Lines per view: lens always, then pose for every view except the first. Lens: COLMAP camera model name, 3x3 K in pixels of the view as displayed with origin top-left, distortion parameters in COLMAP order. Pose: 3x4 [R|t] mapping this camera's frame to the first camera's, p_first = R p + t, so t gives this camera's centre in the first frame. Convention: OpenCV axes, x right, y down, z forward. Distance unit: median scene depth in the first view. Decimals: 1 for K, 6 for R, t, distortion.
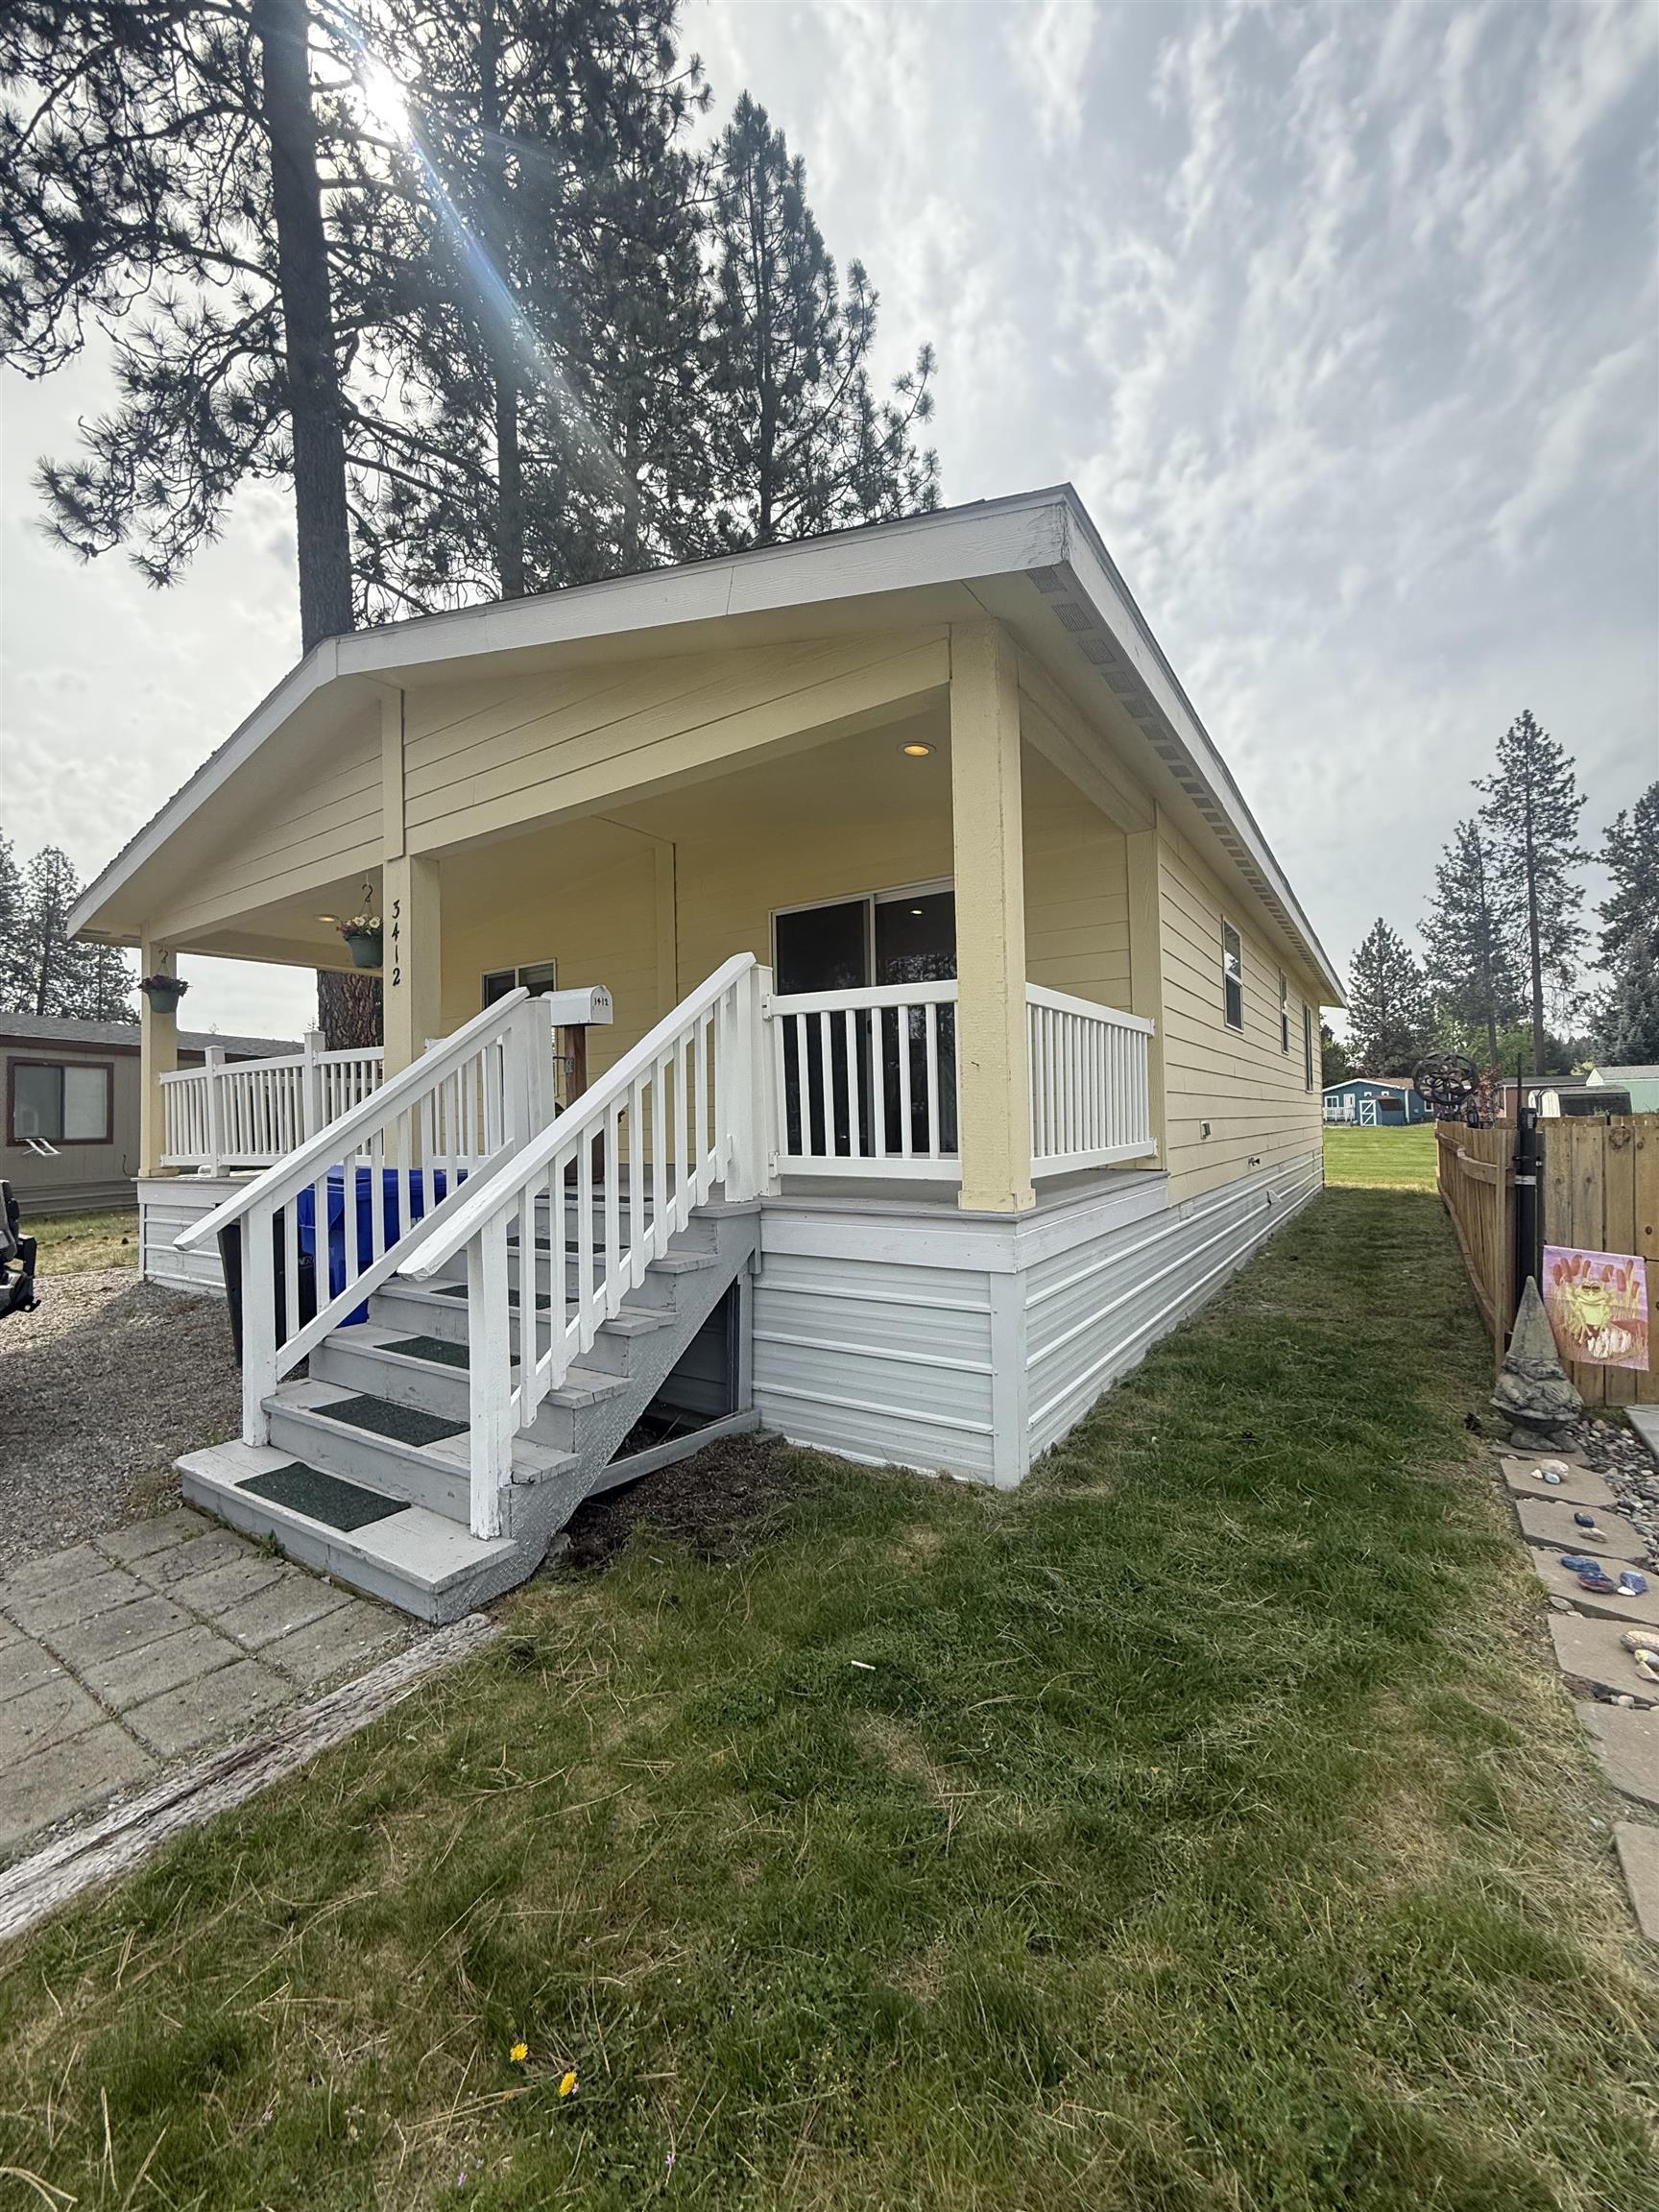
lens RADIAL K [[884.6, 0, 822.8], [0, 884.6, 1096.3], [0, 0, 1]] dist [0.013055, 0.000086]
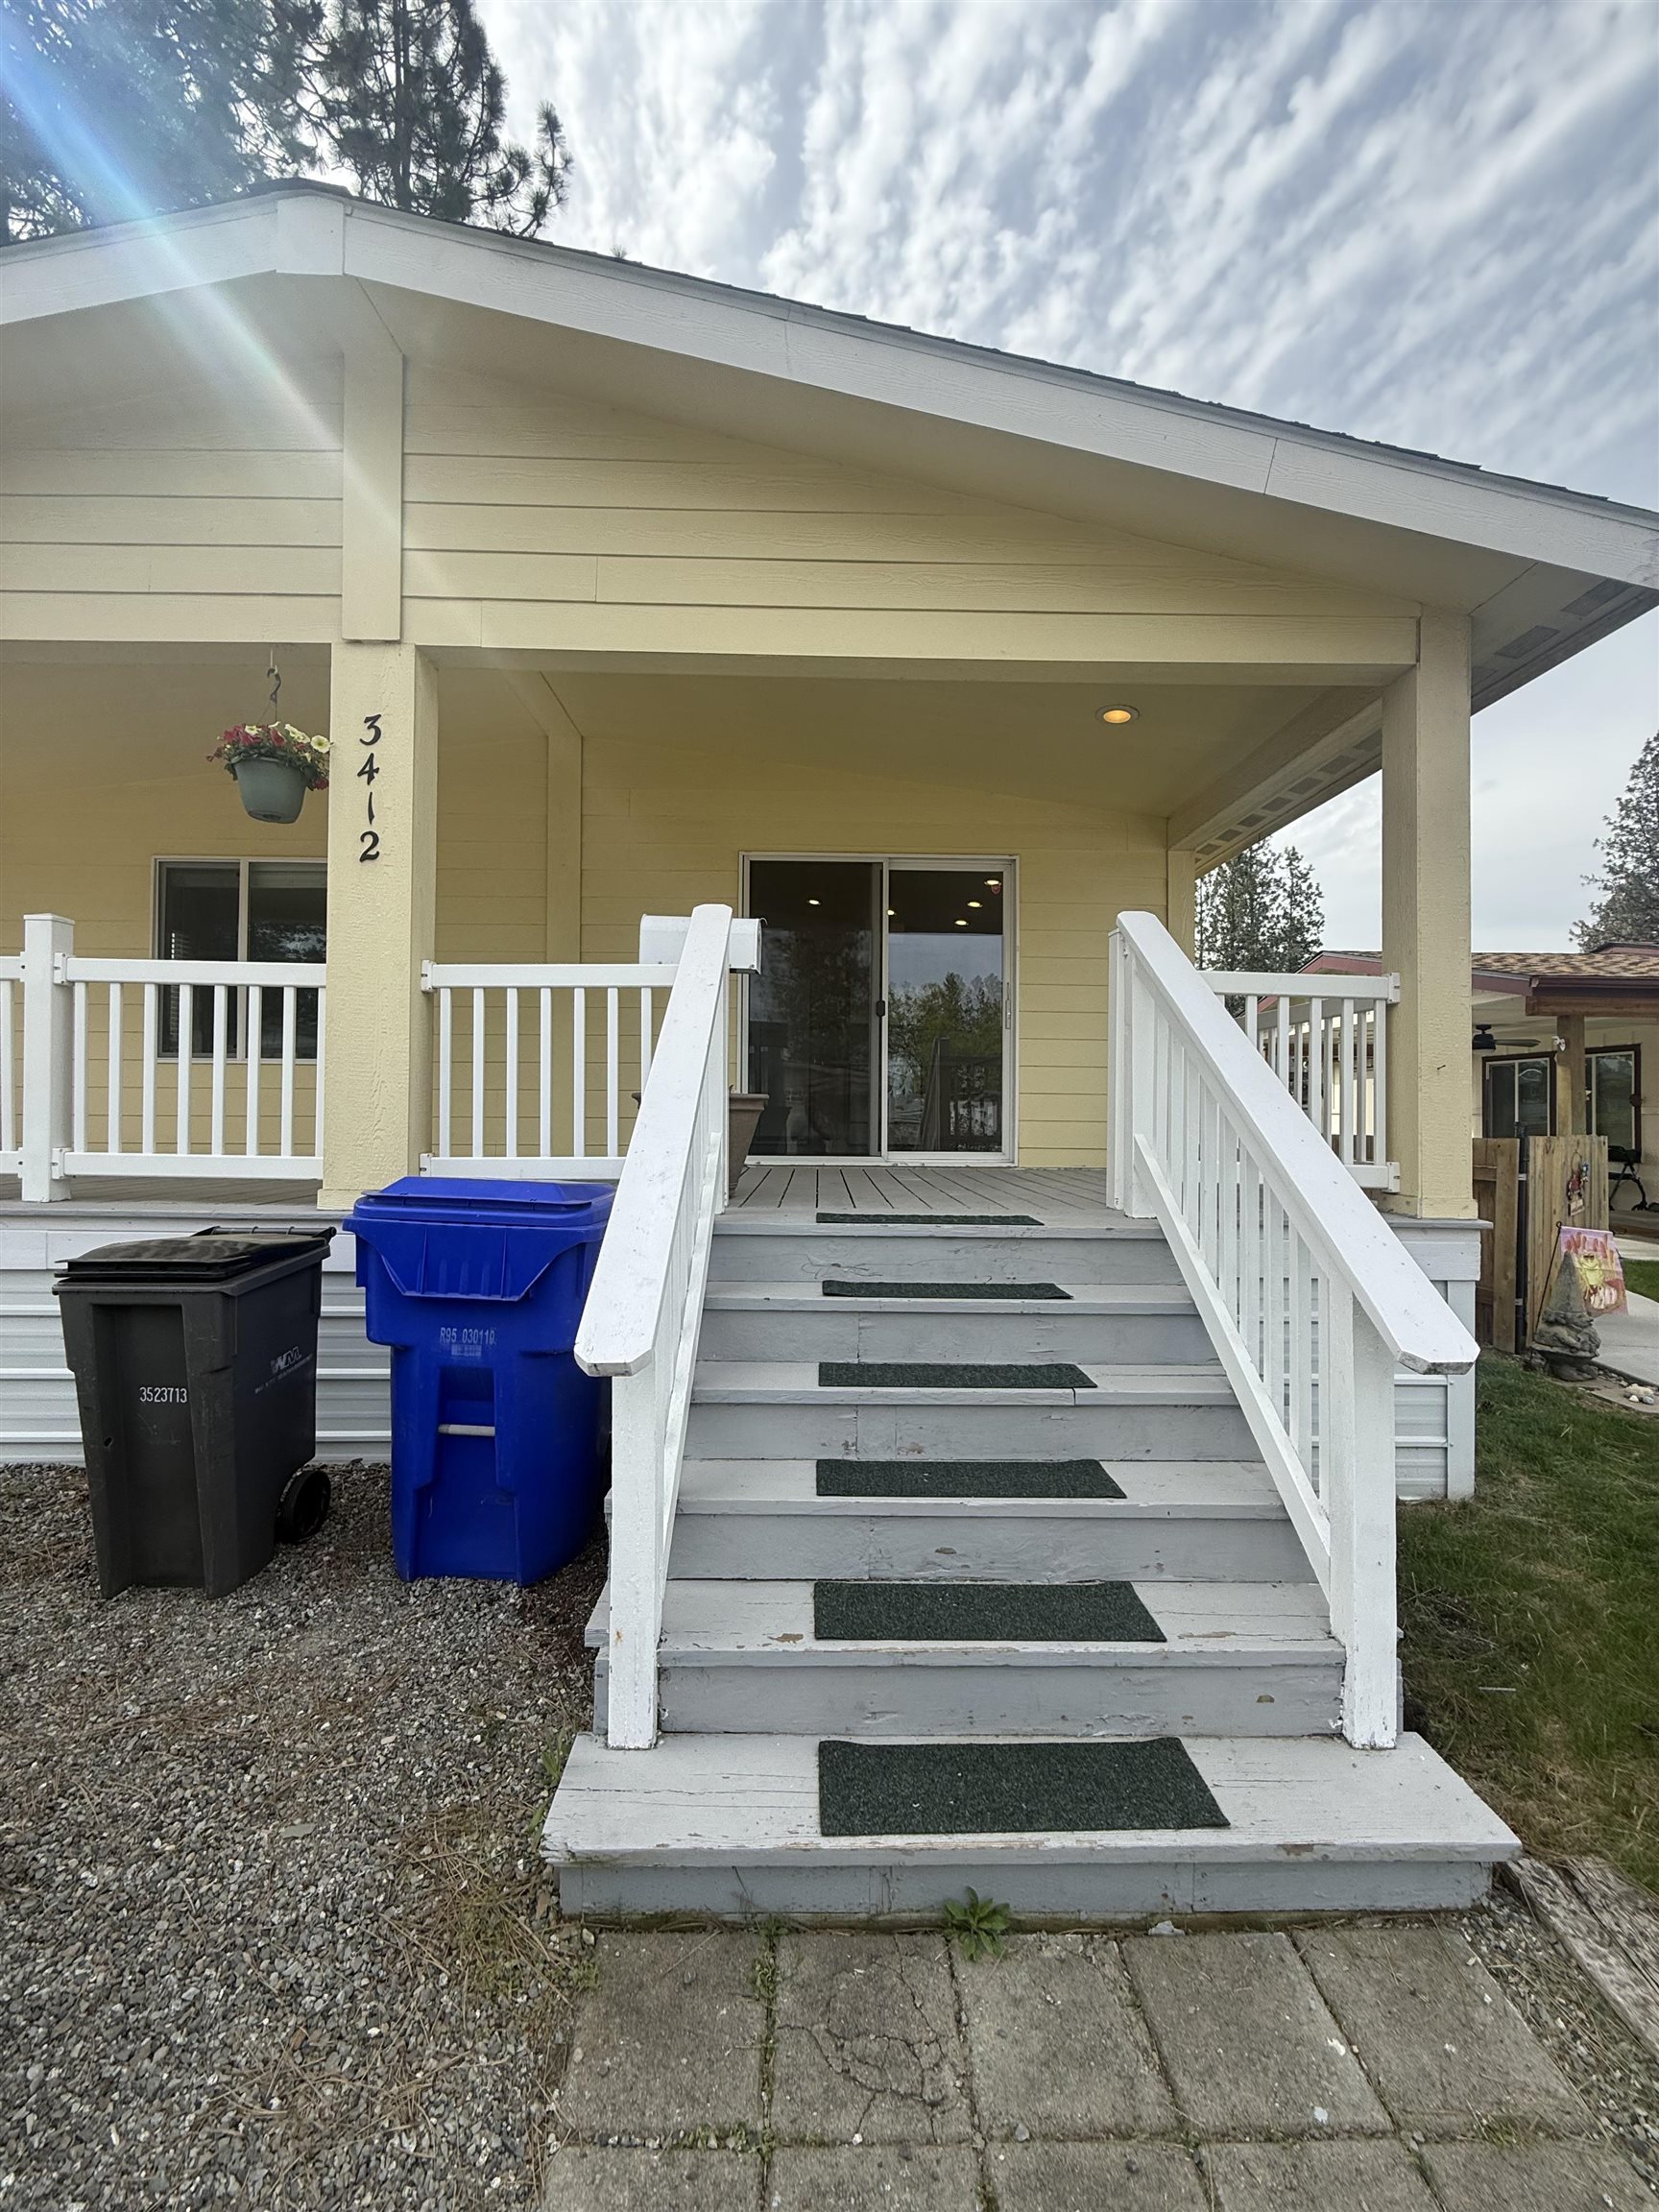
lens RADIAL K [[880.9, 0, 831.2], [0, 880.9, 1104.0], [0, 0, 1]] dist [-0.001051, 0.000821]
pose [[0.816705, 0.037116, 0.575860, -0.876123], [-0.040143, 0.999166, -0.007468, 0.036916], [-0.575657, -0.017018, 0.817514, 0.564836]]
